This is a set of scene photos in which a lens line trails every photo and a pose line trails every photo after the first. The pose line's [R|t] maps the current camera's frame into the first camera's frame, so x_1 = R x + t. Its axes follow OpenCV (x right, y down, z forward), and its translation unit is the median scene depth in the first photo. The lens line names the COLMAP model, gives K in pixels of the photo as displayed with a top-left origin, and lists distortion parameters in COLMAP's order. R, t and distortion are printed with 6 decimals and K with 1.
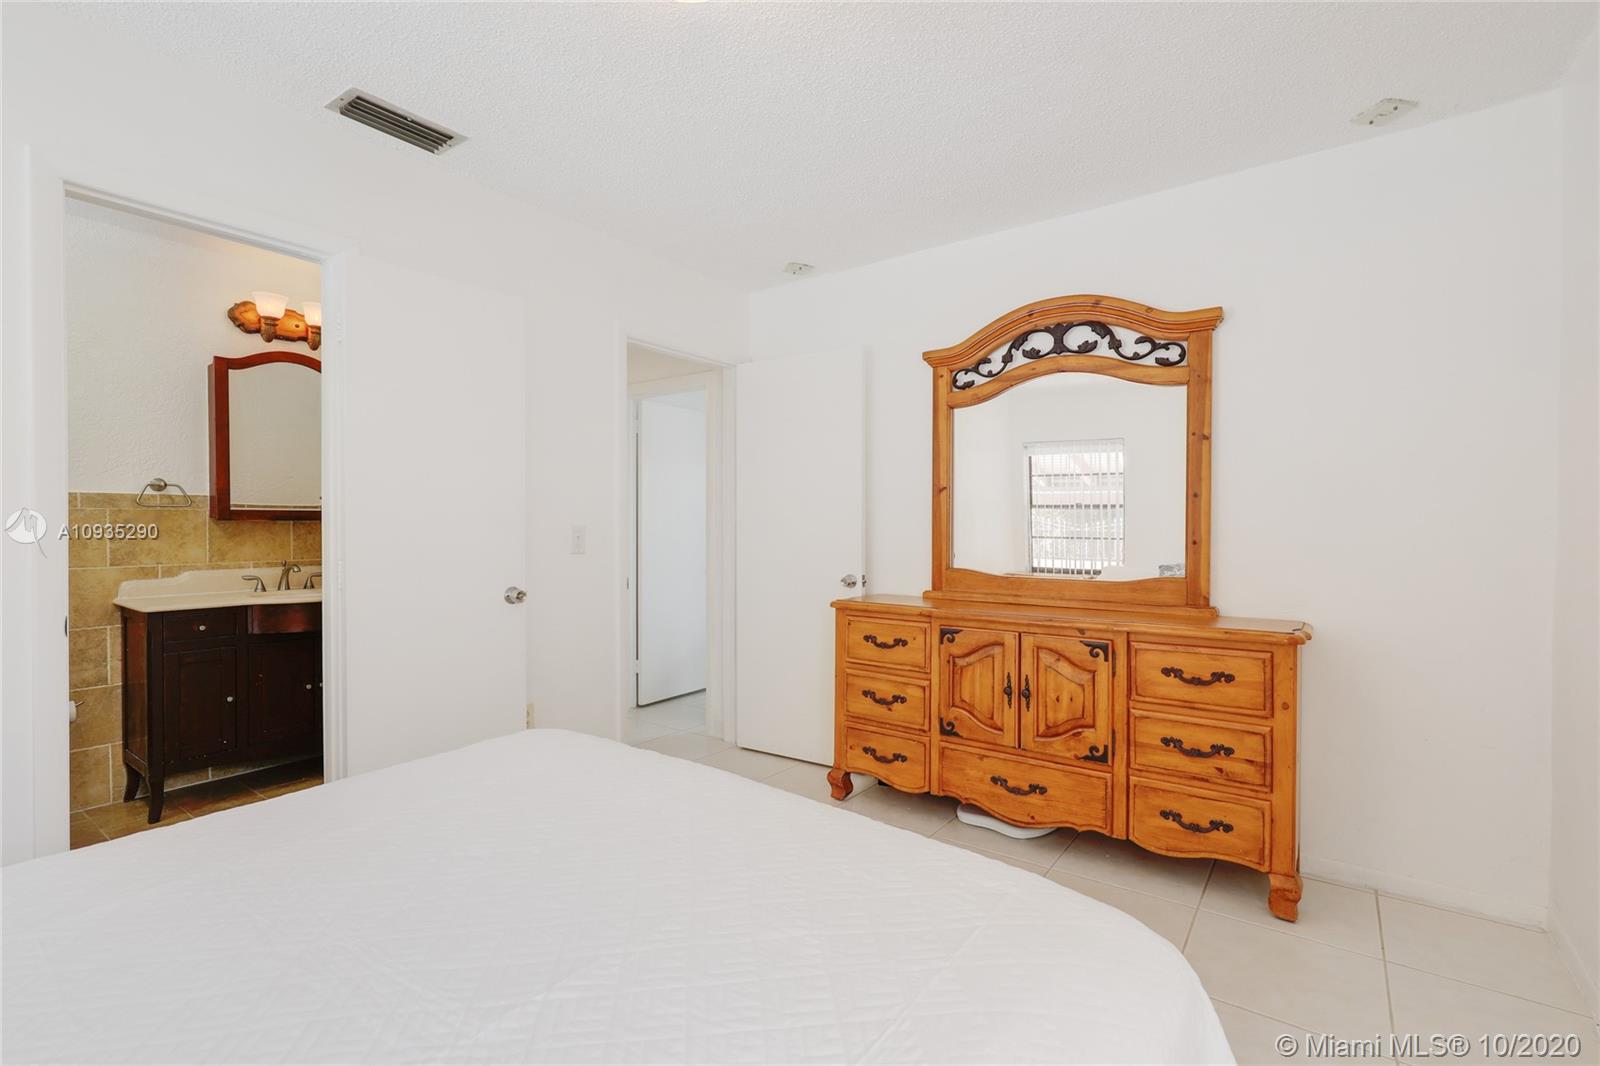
lens RADIAL K [[724.6, 0, 792.3], [0, 724.6, 534.5], [0, 0, 1]] dist [-0.000629, 0.001141]
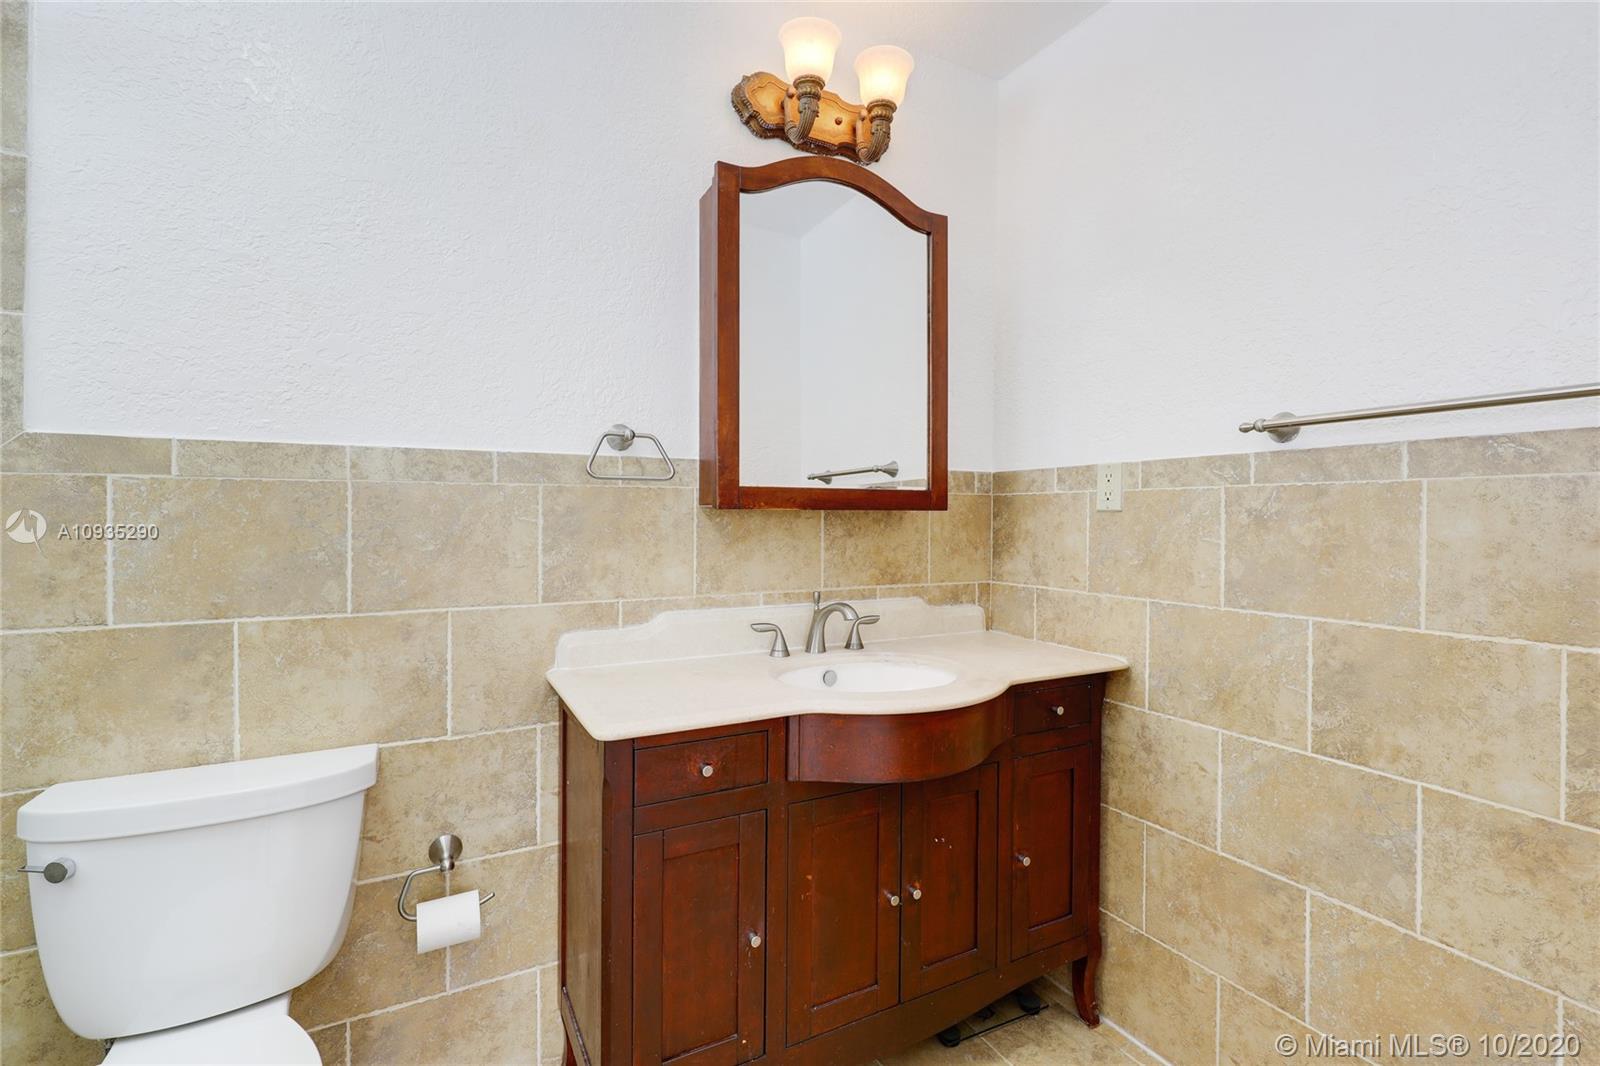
lens RADIAL K [[724.6, 0, 794.8], [0, 724.6, 521.2], [0, 0, 1]] dist [-0.000629, 0.001141]
pose [[0.909853, 0.014399, -0.414681, -0.550020], [-0.014559, 0.999890, 0.002775, -0.013831], [0.414675, 0.003513, 0.909963, 0.588267]]
